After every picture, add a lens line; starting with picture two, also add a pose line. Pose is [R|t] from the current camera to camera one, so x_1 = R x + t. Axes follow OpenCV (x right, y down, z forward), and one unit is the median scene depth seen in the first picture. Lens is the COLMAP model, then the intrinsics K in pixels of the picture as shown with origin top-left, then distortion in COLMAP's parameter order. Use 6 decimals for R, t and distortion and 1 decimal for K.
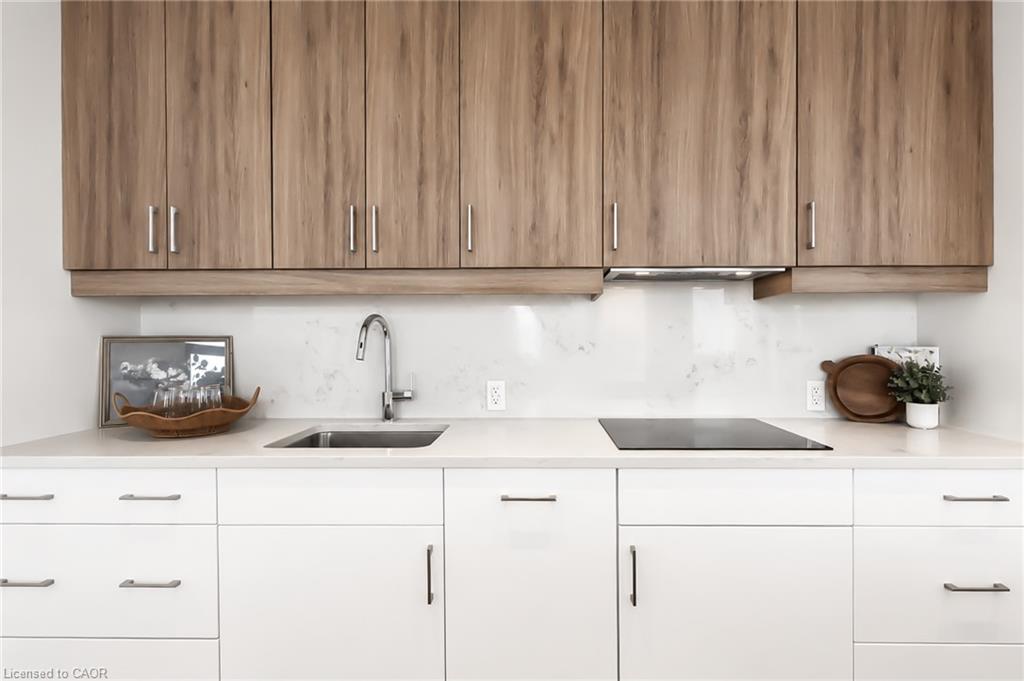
lens RADIAL K [[488.9, 0, 517.1], [0, 488.9, 333.0], [0, 0, 1]] dist [0.000743, 0.000130]
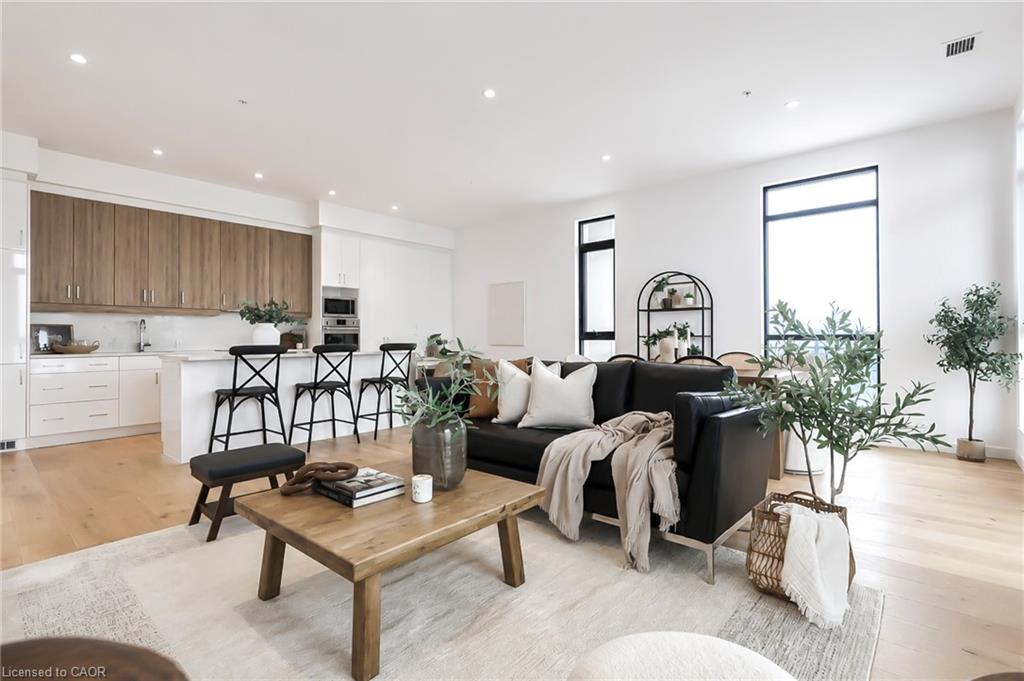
lens RADIAL K [[466.3, 0, 509.0], [0, 466.3, 346.0], [0, 0, 1]] dist [0.011311, -0.000385]
pose [[0.618630, -0.014715, 0.785544, -1.395211], [0.006247, 0.999885, 0.013811, 0.135150], [-0.785657, -0.003637, 0.618651, -3.284706]]
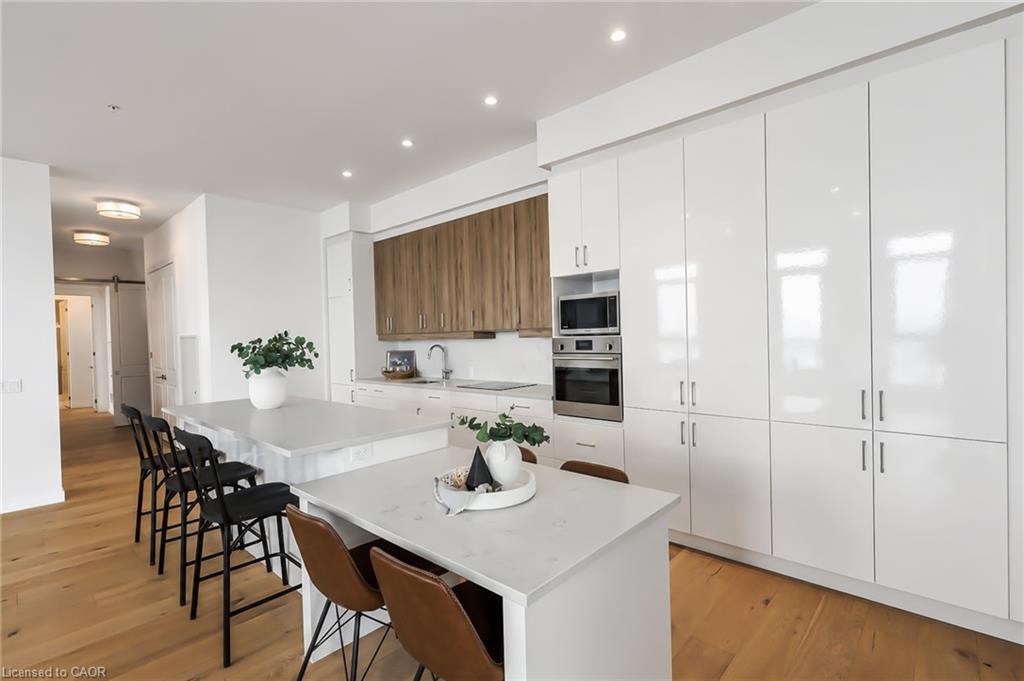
lens RADIAL K [[488.9, 0, 517.1], [0, 488.9, 333.0], [0, 0, 1]] dist [0.000743, 0.000130]
pose [[0.767325, -0.021542, -0.640896, 2.396587], [0.027652, 0.999617, -0.000493, -0.107829], [0.640661, -0.017344, 0.767628, -1.225530]]
